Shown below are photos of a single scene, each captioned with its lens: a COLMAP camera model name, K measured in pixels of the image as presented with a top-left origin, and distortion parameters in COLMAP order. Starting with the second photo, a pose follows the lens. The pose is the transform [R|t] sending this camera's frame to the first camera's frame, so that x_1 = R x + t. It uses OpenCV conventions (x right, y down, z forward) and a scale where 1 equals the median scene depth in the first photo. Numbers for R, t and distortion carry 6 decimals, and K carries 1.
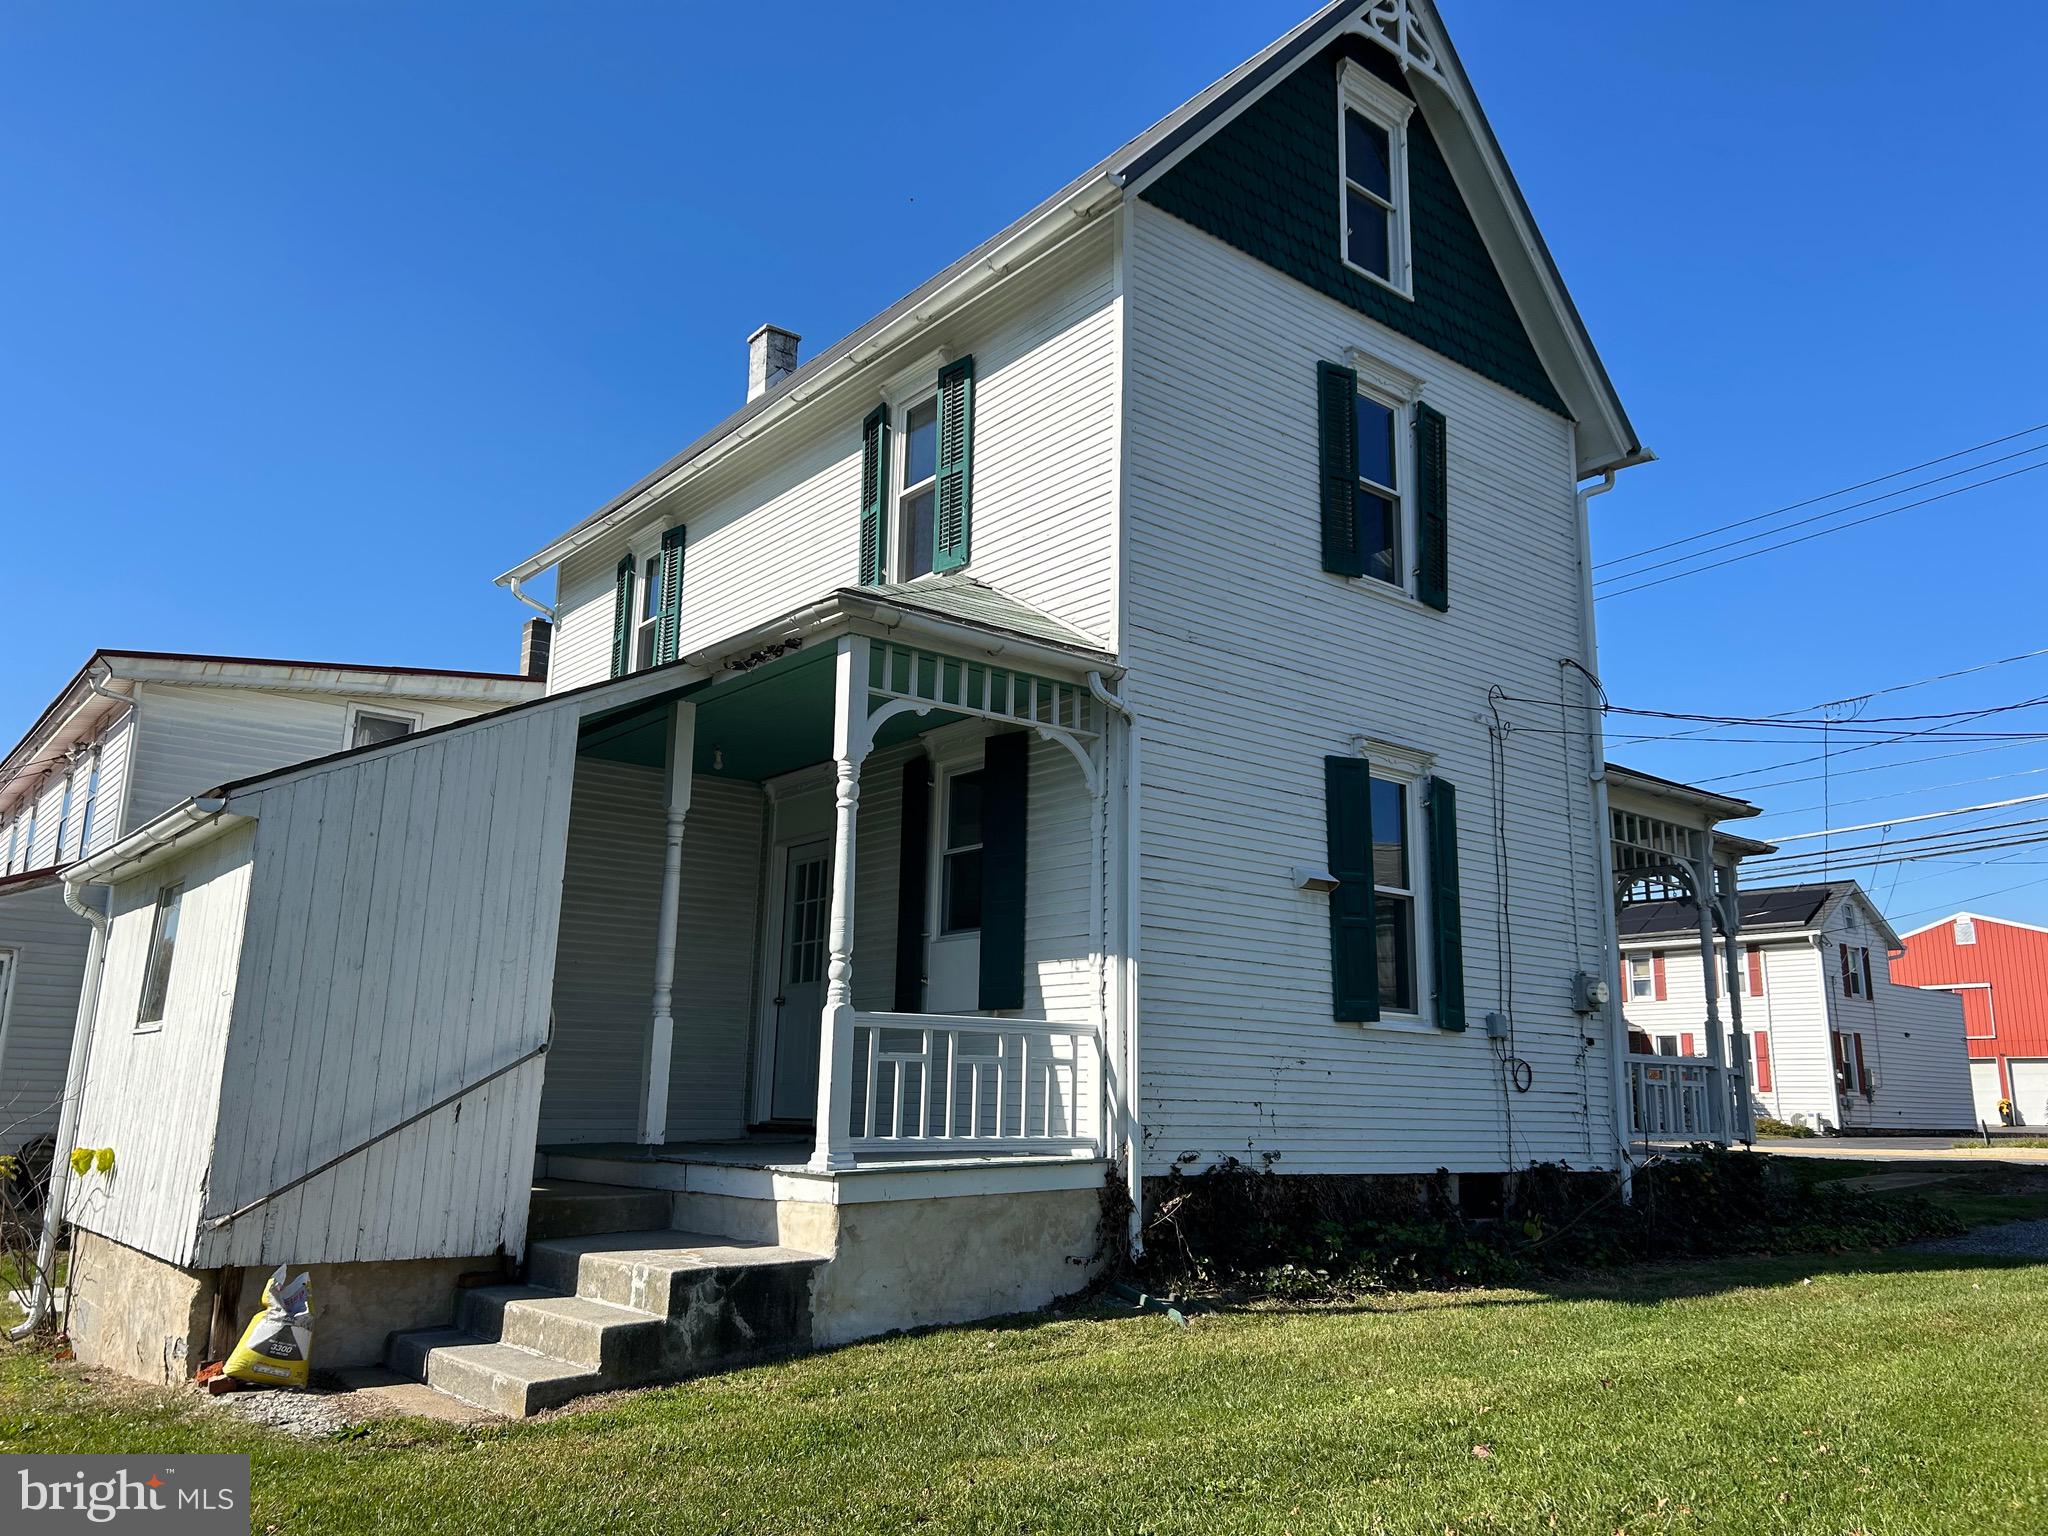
lens RADIAL K [[1537.5, 0, 1030.9], [0, 1537.5, 774.5], [0, 0, 1]] dist [0.033452, -0.012633]
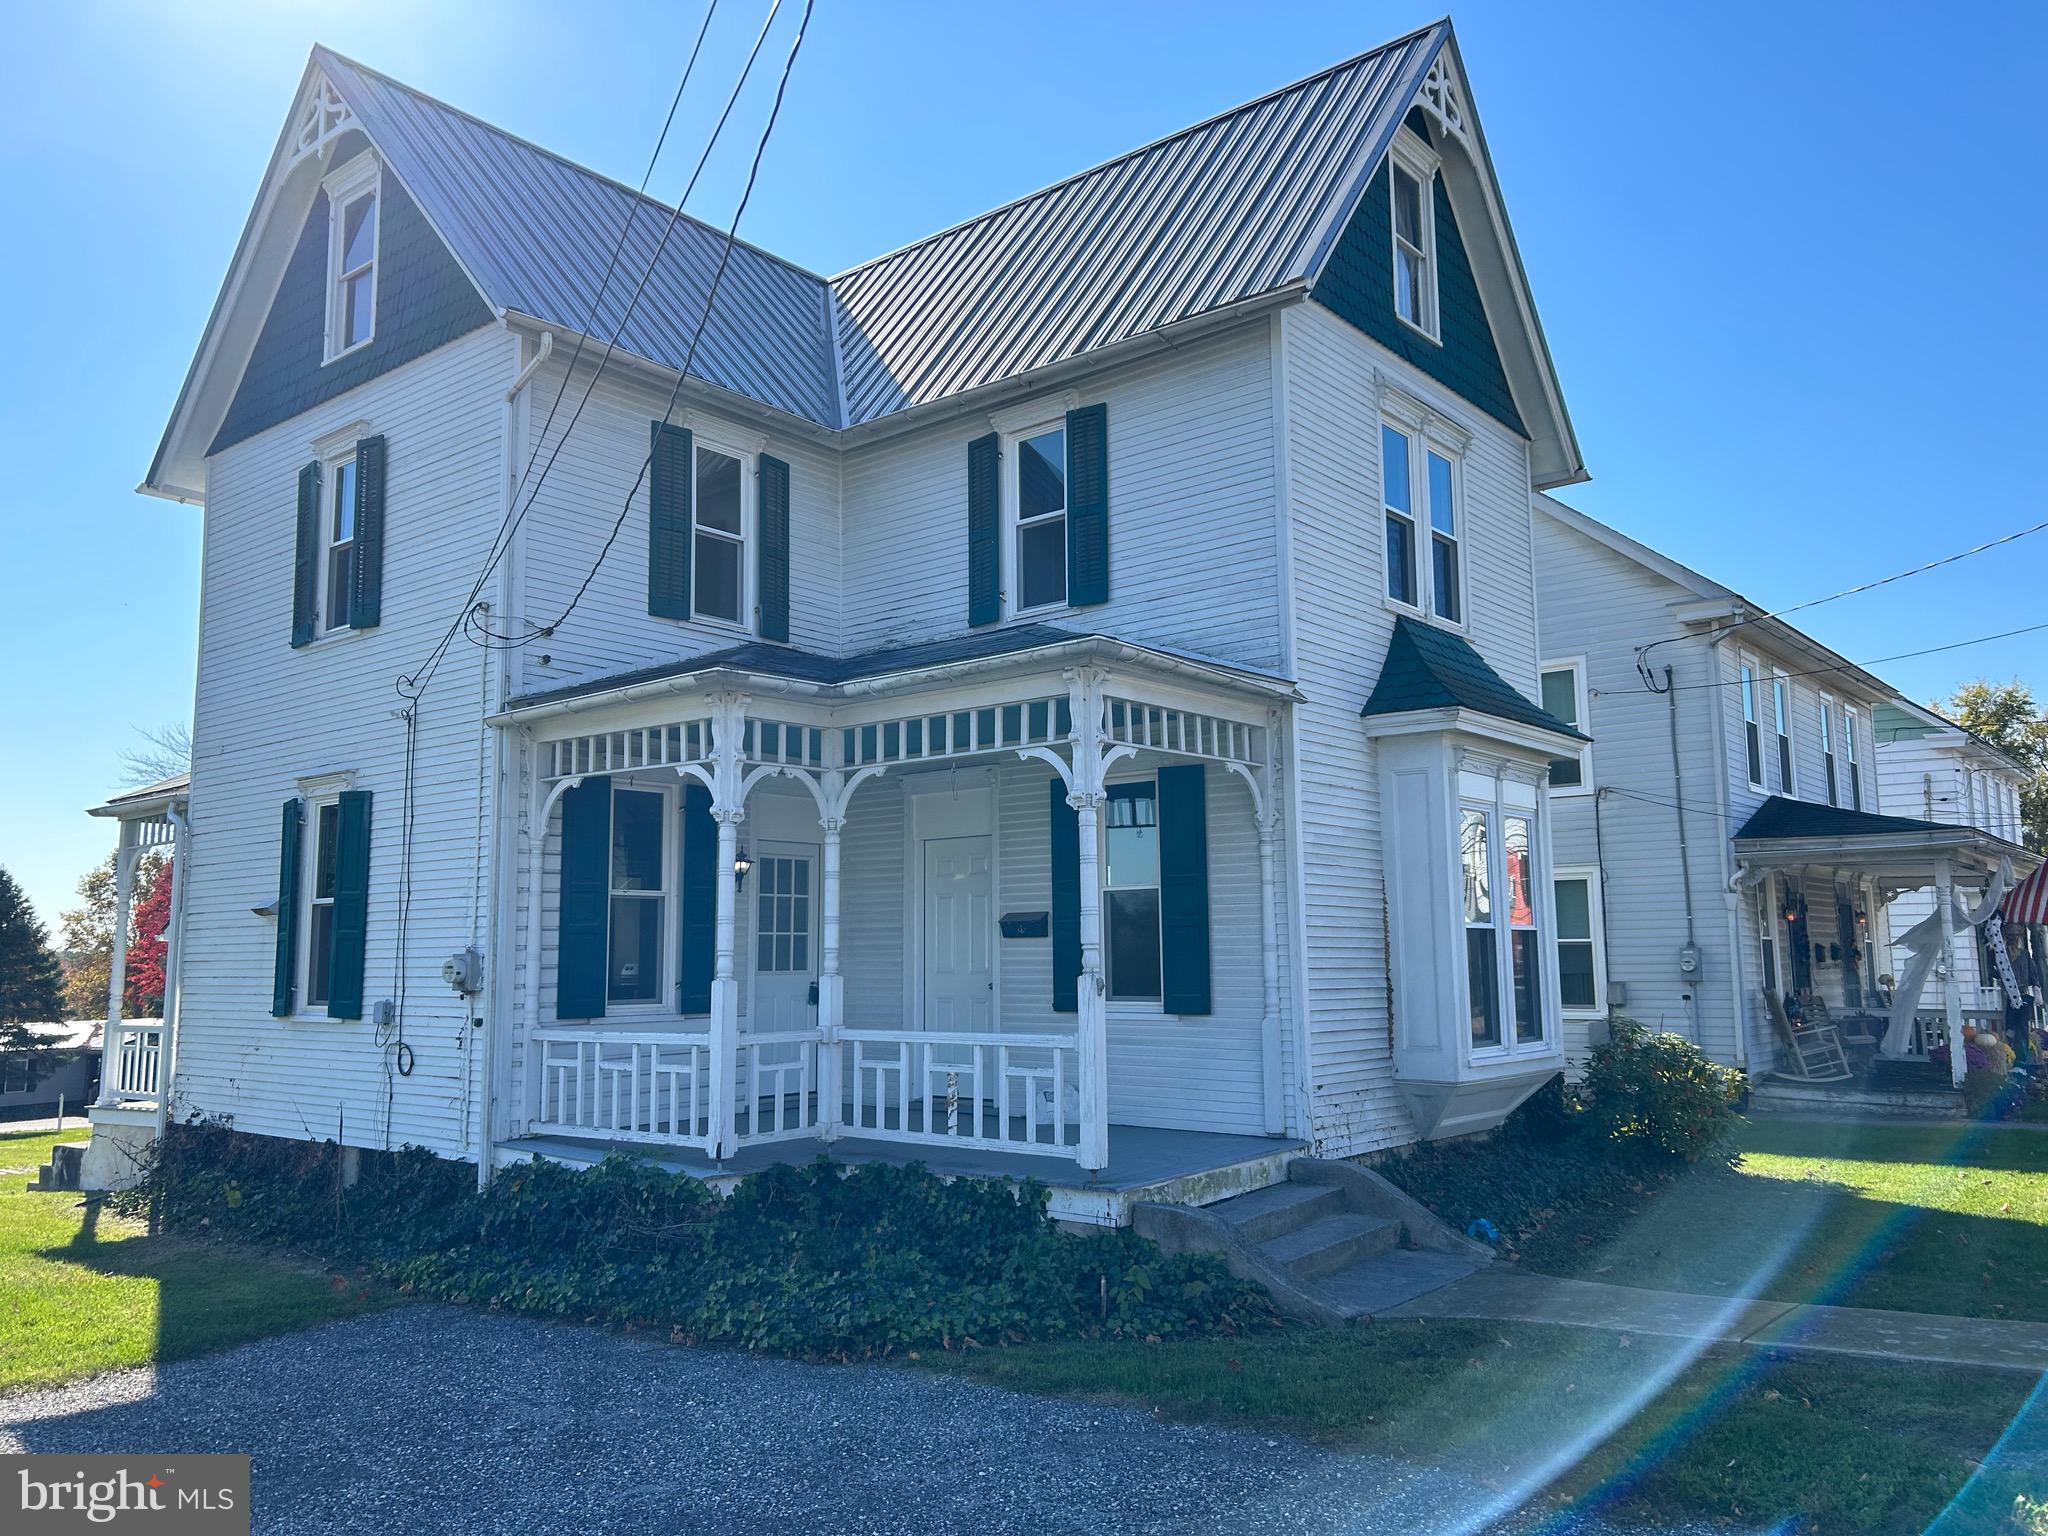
lens RADIAL K [[1537.5, 0, 1030.6], [0, 1537.5, 763.9], [0, 0, 1]] dist [0.033452, -0.012633]
pose [[0.196939, -0.143755, -0.969819, 1.490097], [0.221432, 0.970154, -0.098839, 0.208012], [0.955083, -0.195284, 0.222893, 1.265226]]
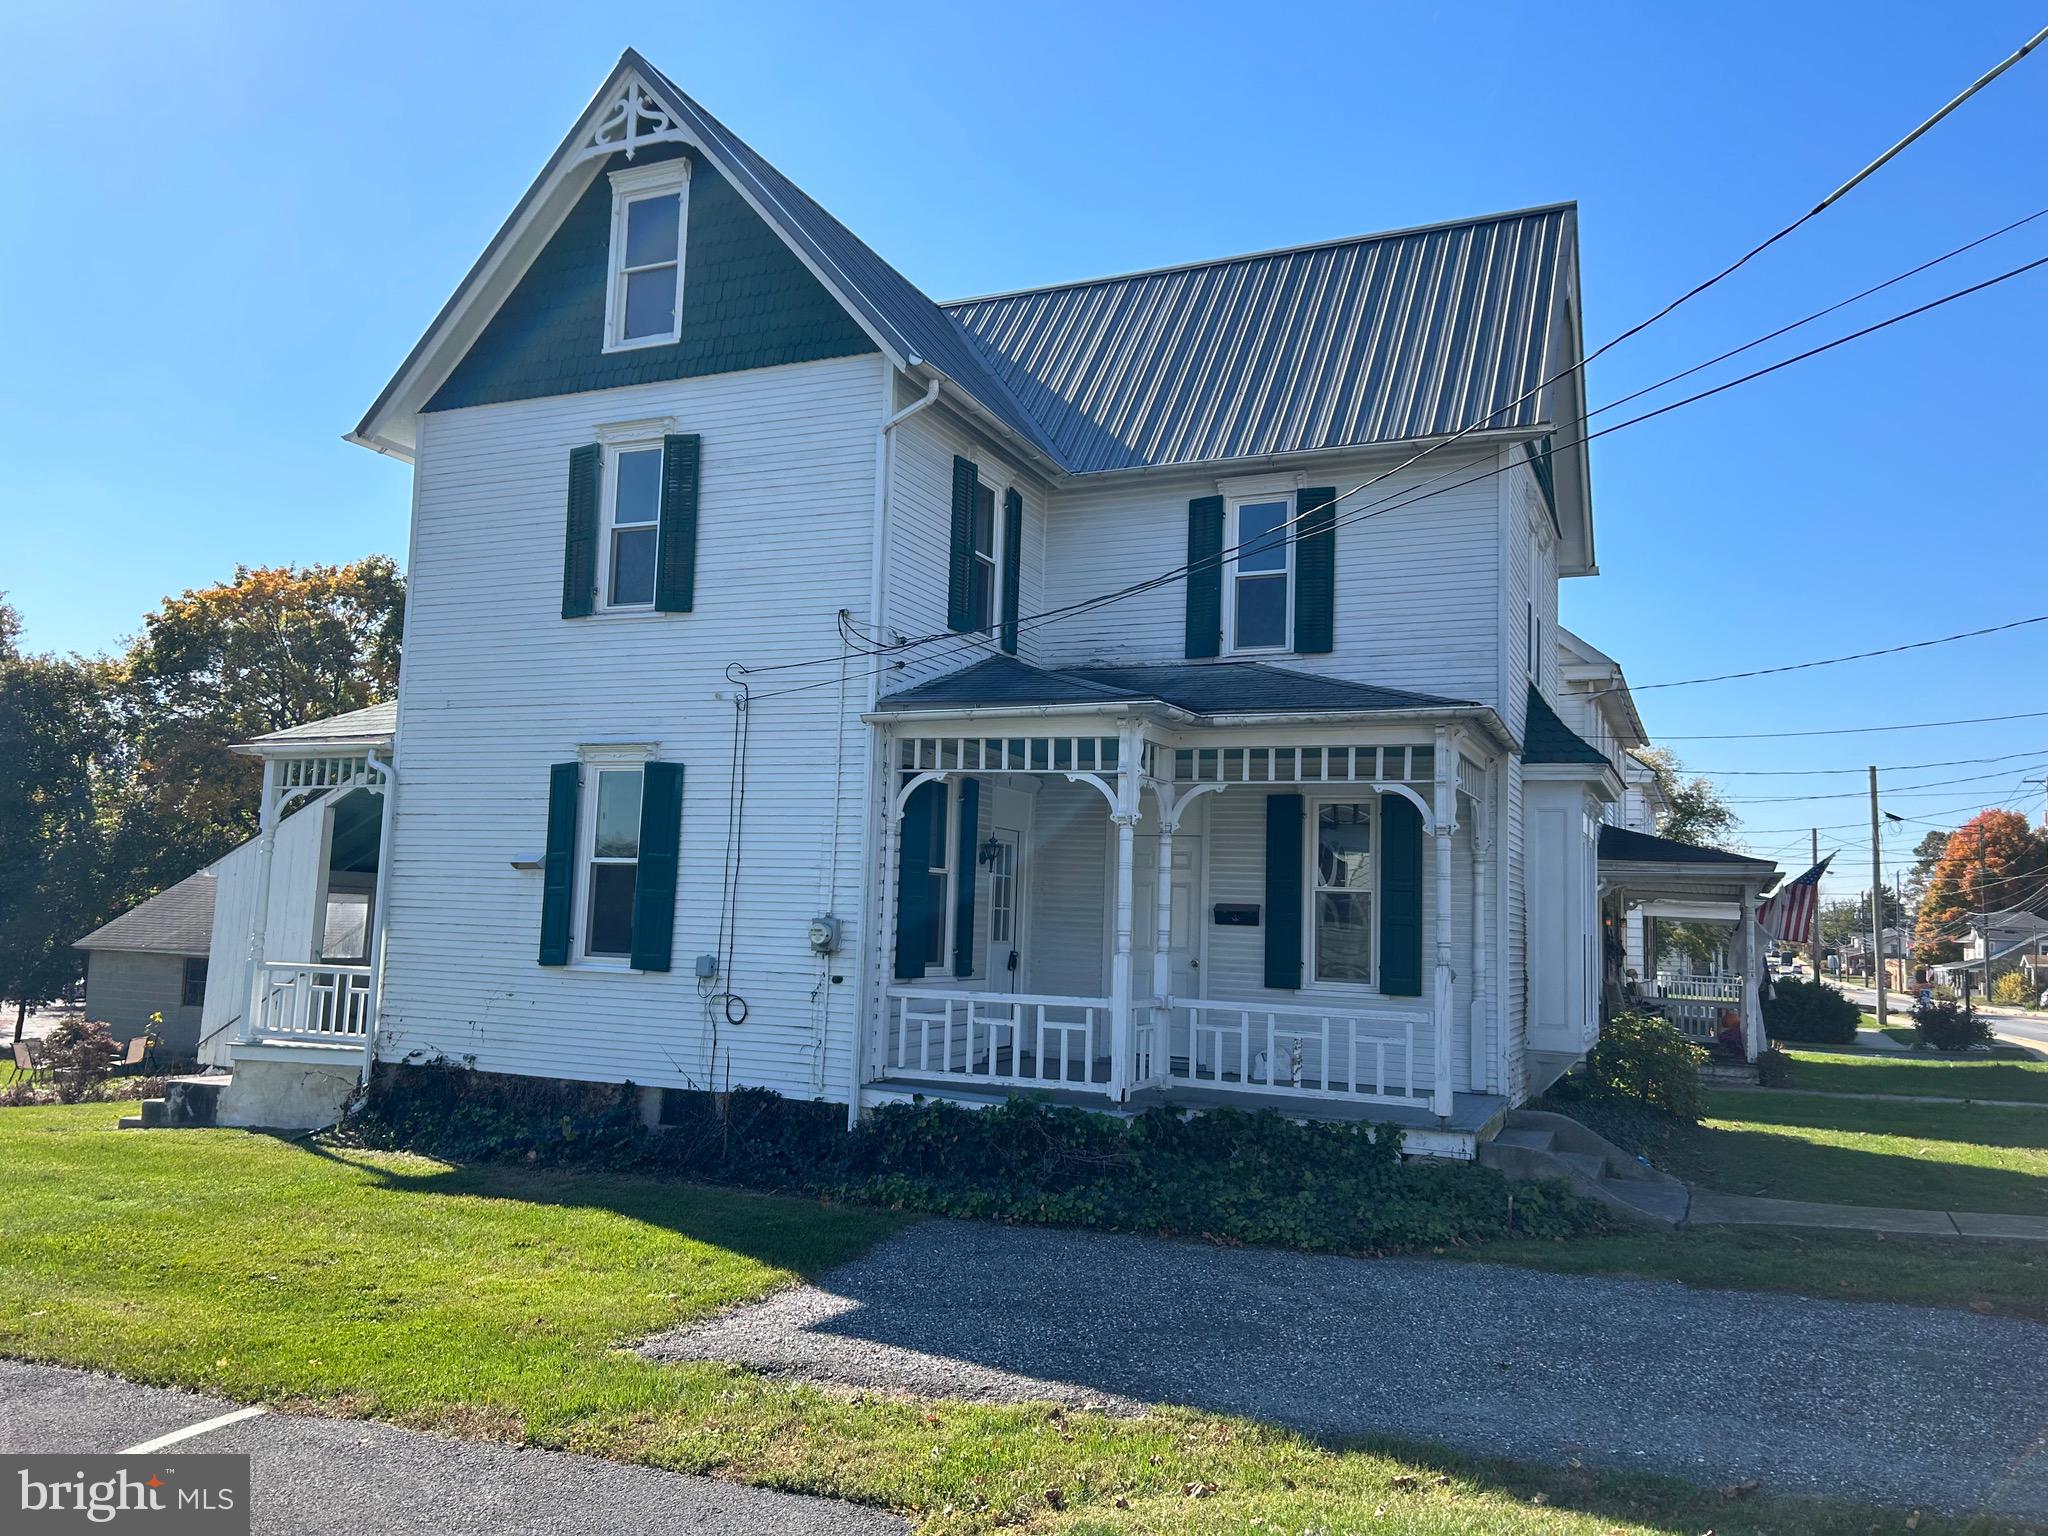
lens RADIAL K [[1537.5, 0, 1011.4], [0, 1537.5, 771.4], [0, 0, 1]] dist [0.033452, -0.012633]
pose [[0.447588, -0.090090, -0.889690, 1.505319], [0.163576, 0.986374, -0.017587, 0.078784], [0.879152, -0.137660, 0.456226, 0.719598]]
